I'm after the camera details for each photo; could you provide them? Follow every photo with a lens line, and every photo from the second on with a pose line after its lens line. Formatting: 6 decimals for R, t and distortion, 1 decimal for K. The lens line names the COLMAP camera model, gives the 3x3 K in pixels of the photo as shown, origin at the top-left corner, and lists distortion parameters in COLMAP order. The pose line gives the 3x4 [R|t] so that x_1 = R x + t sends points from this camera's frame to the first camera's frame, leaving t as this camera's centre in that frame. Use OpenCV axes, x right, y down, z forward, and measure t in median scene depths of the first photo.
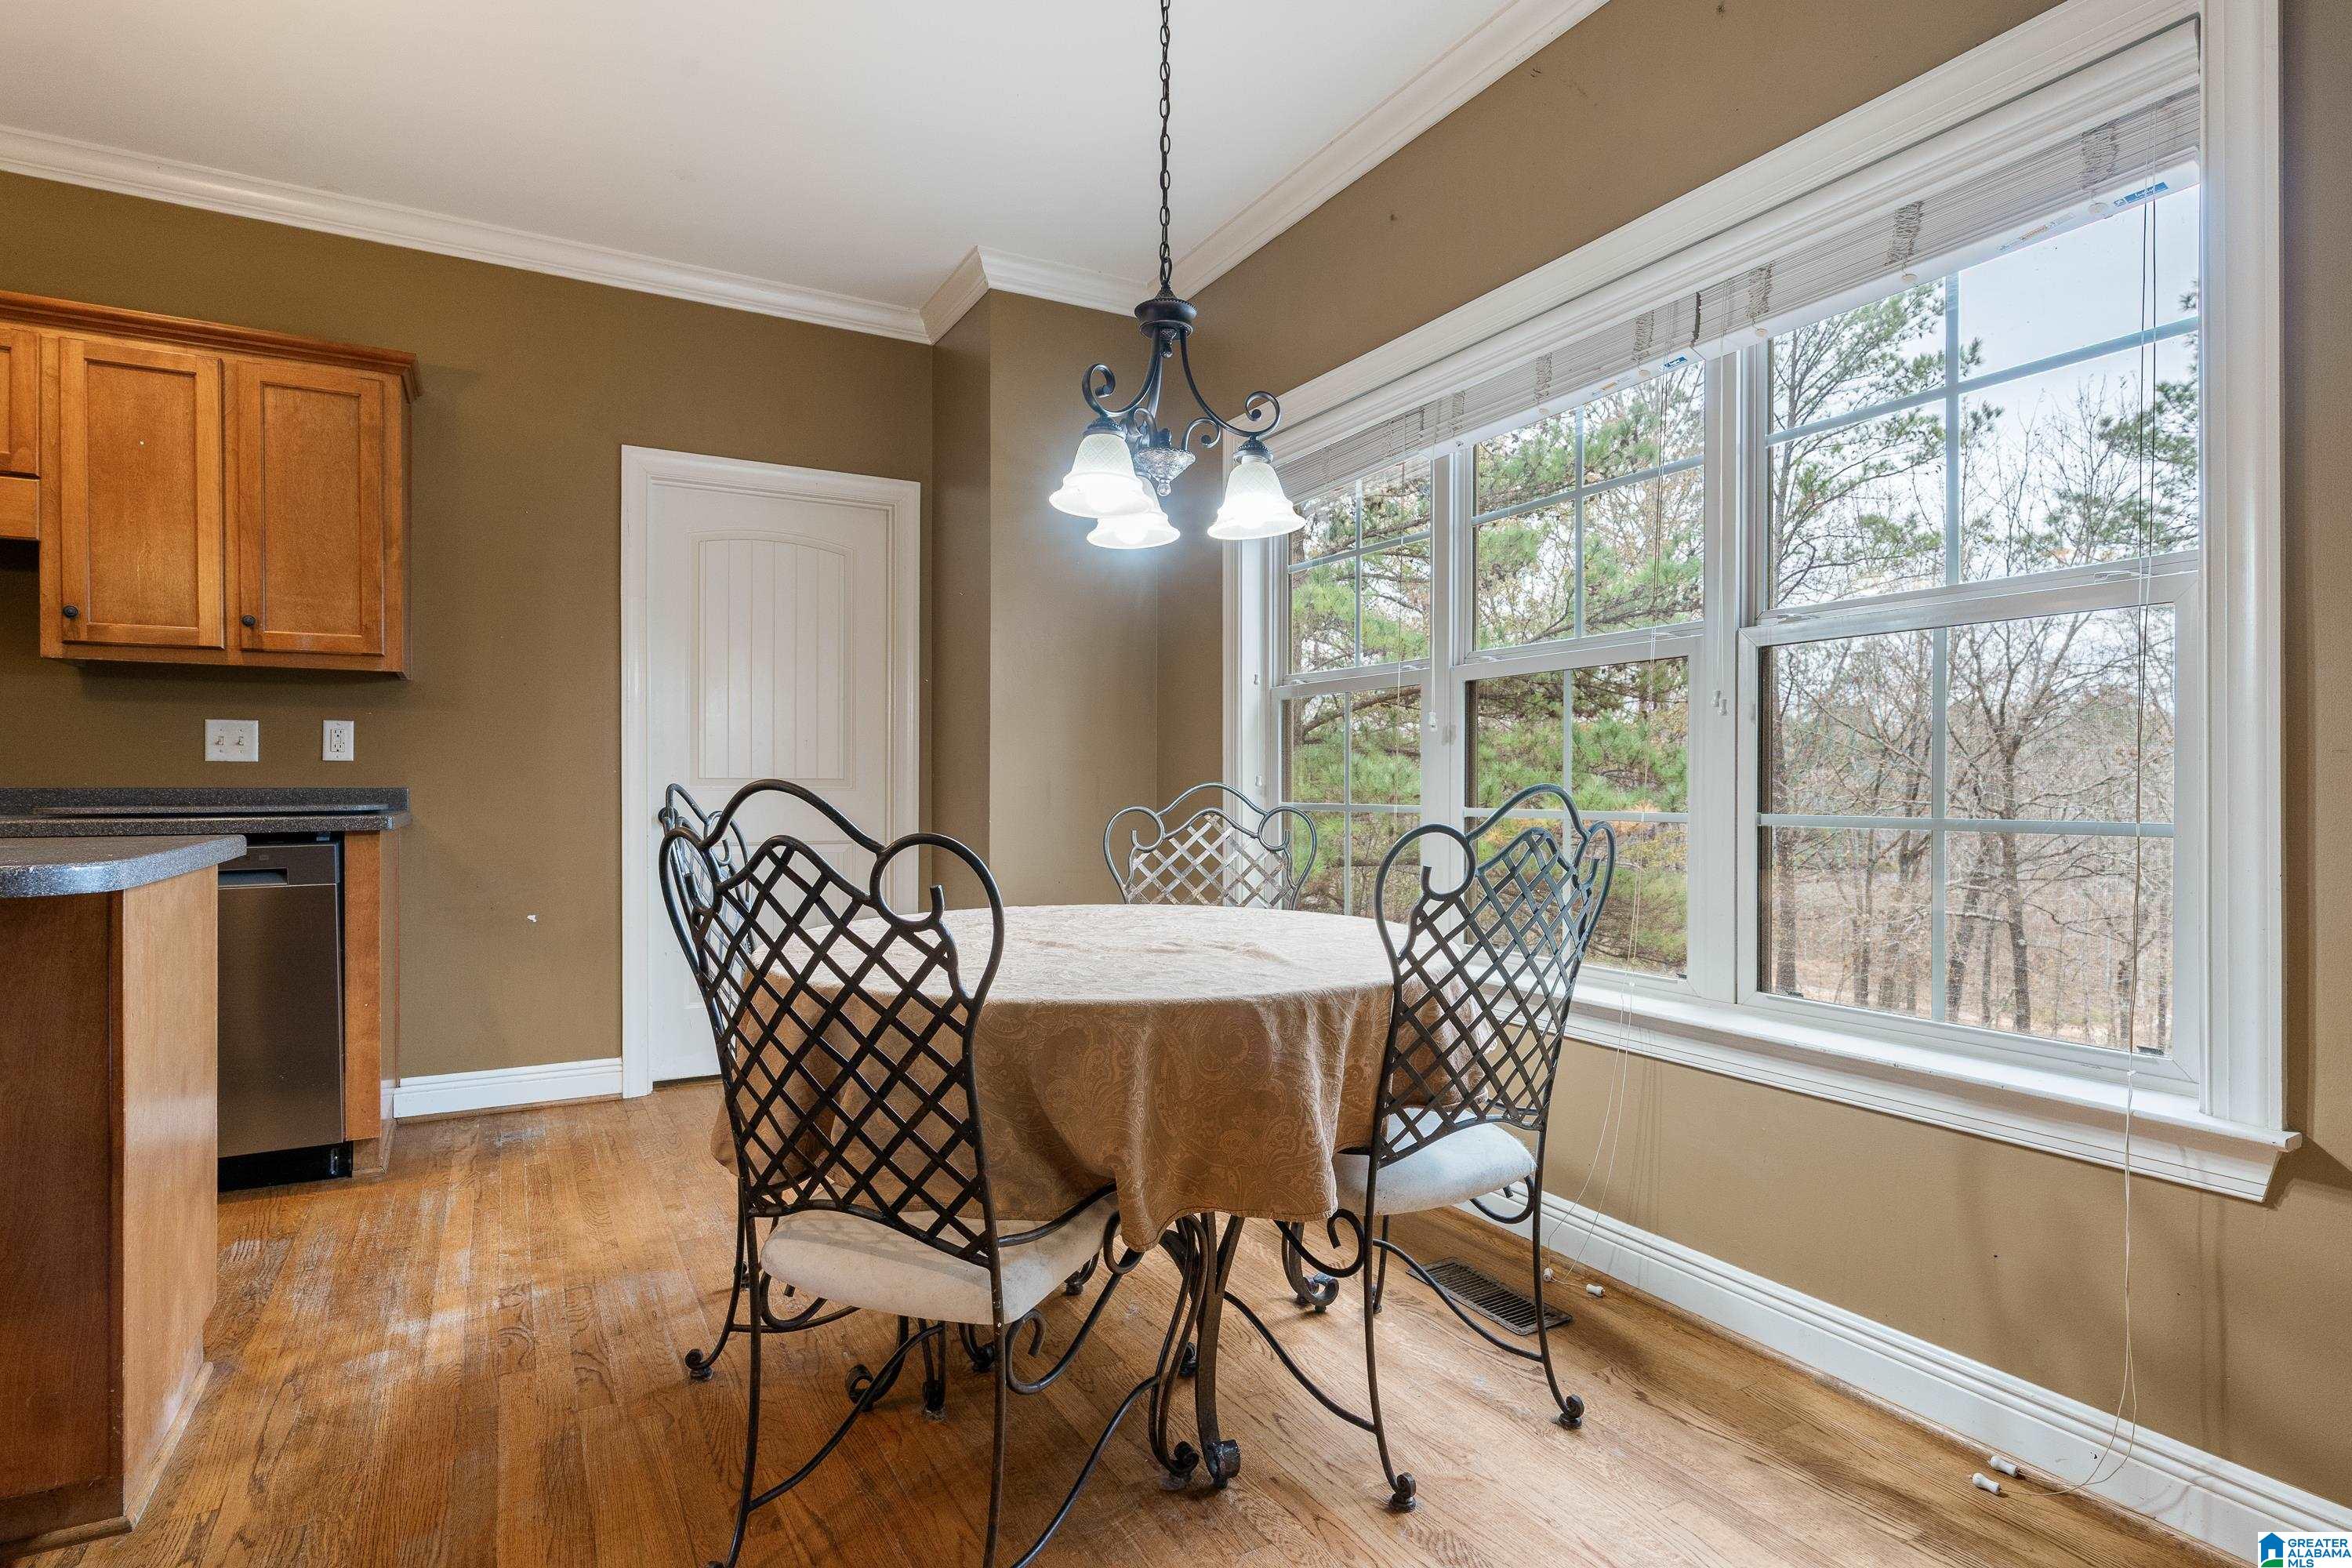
lens RADIAL K [[1187.8, 0, 1176.6], [0, 1187.8, 788.9], [0, 0, 1]] dist [-0.000579, -0.000438]
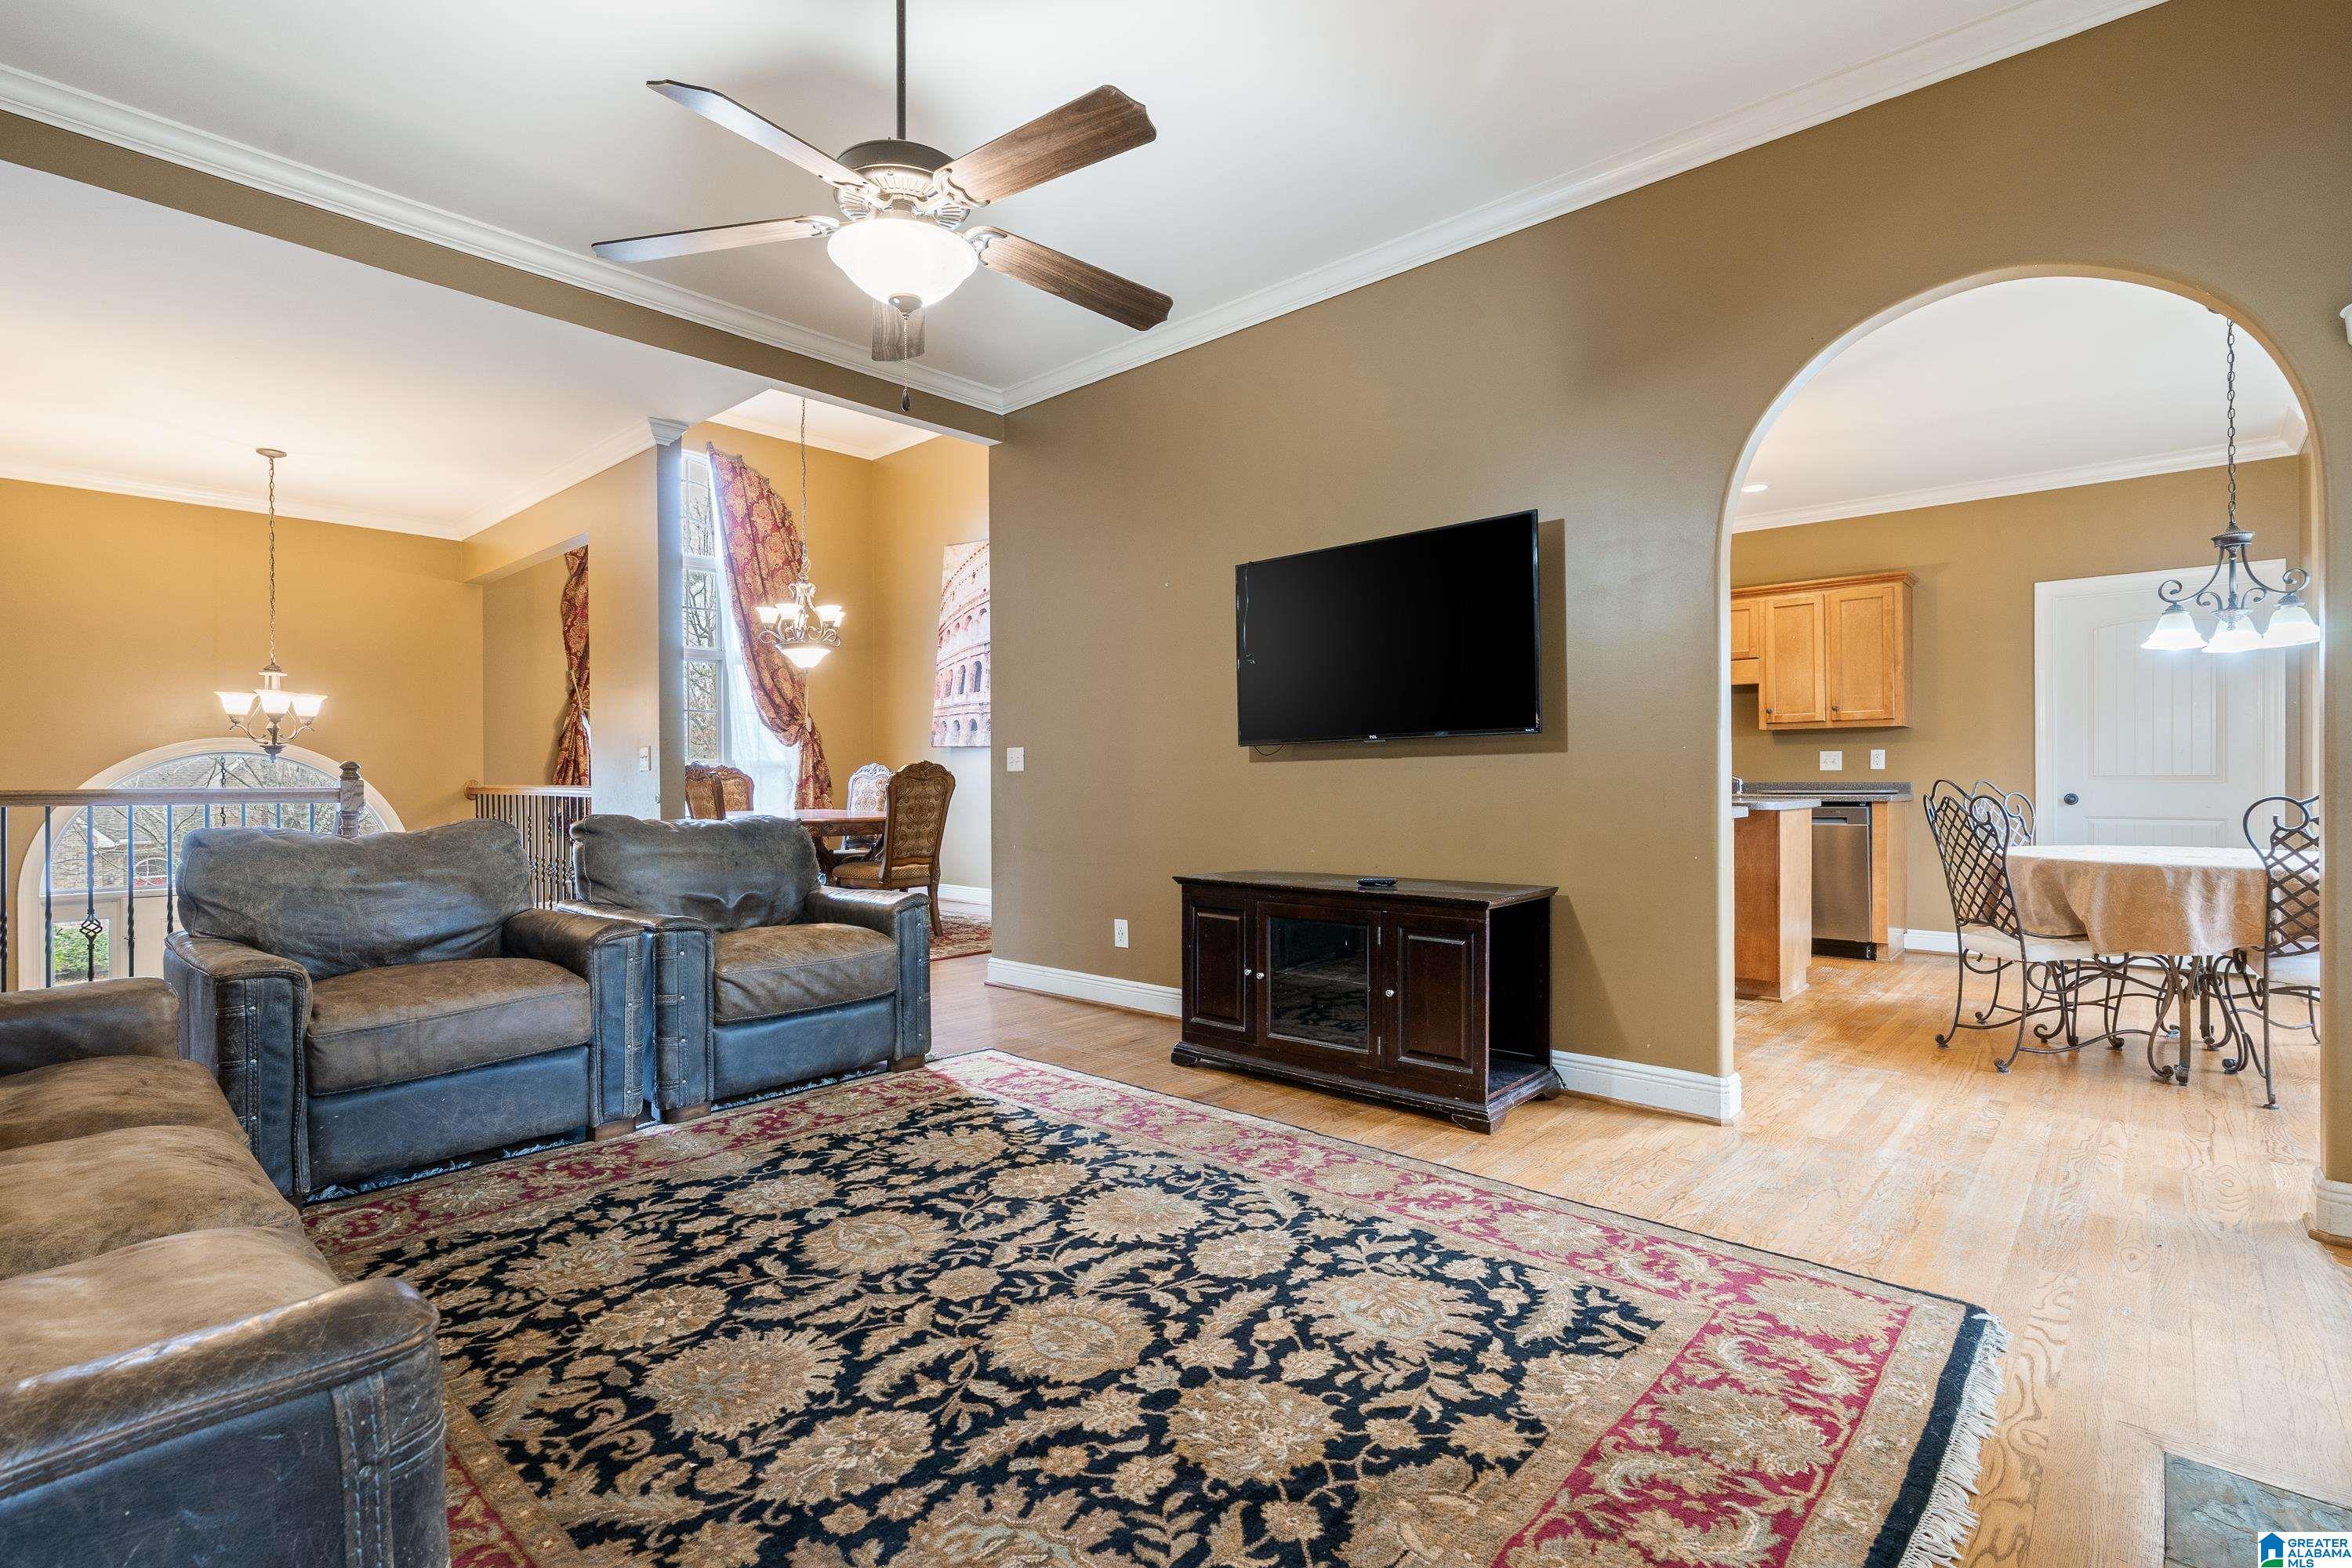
lens RADIAL K [[1088.9, 0, 1185.2], [0, 1088.9, 777.0], [0, 0, 1]] dist [-0.004376, 0.001290]
pose [[0.318427, -0.006125, -0.947928, 0.805360], [-0.002223, 0.999972, -0.007209, 0.006797], [0.947945, 0.004403, 0.318405, -0.850671]]
